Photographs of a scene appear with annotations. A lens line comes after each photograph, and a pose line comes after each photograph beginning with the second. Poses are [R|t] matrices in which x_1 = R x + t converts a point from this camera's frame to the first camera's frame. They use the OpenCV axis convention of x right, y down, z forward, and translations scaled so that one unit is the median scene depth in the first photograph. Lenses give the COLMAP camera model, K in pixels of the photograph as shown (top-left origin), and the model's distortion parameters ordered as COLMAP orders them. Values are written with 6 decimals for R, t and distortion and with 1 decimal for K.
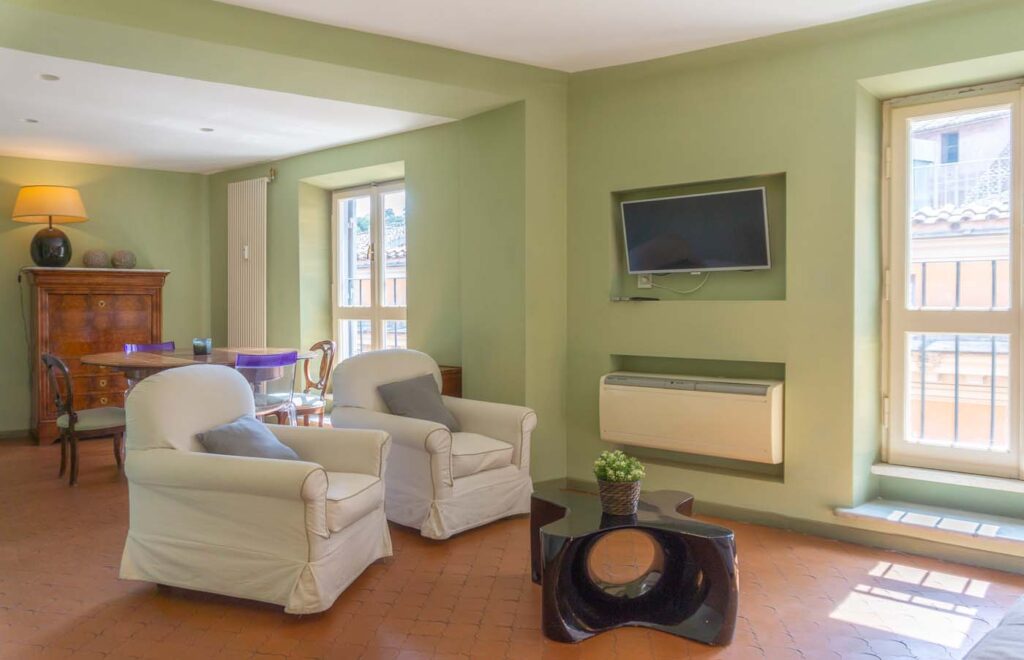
lens RADIAL K [[704.5, 0, 514.4], [0, 704.5, 334.7], [0, 0, 1]] dist [-0.014424, 0.014557]
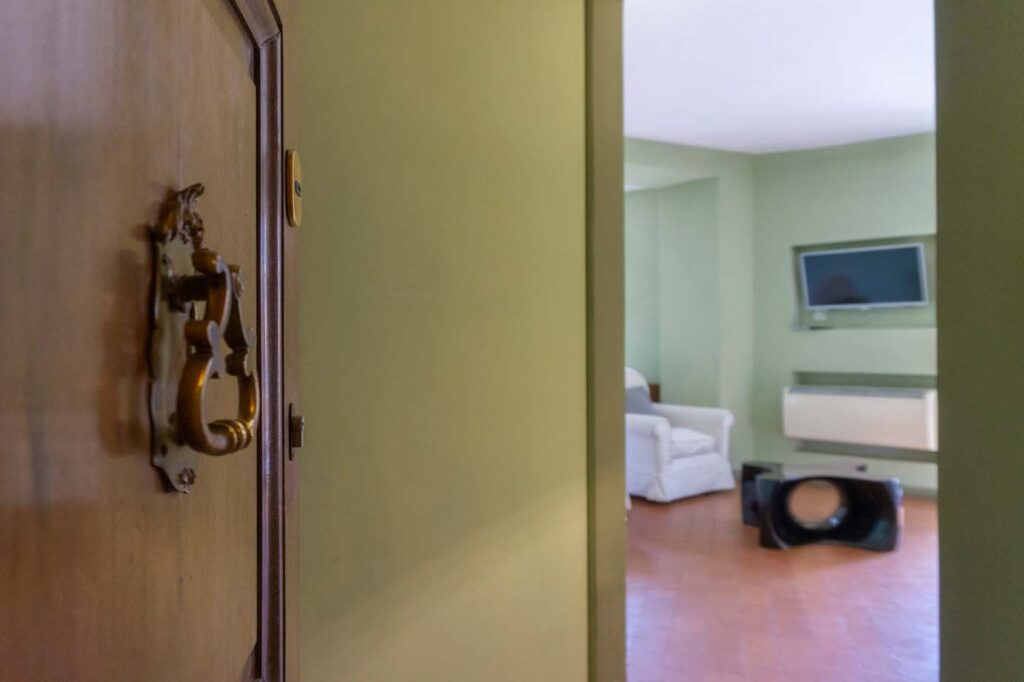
lens RADIAL K [[712.0, 0, 507.9], [0, 712.0, 342.1], [0, 0, 1]] dist [0.006831, -0.017069]
pose [[0.982177, 0.012288, -0.187555, -0.140313], [-0.019175, 0.999205, -0.034949, 0.033311], [0.186976, 0.037923, 0.981632, -0.414723]]
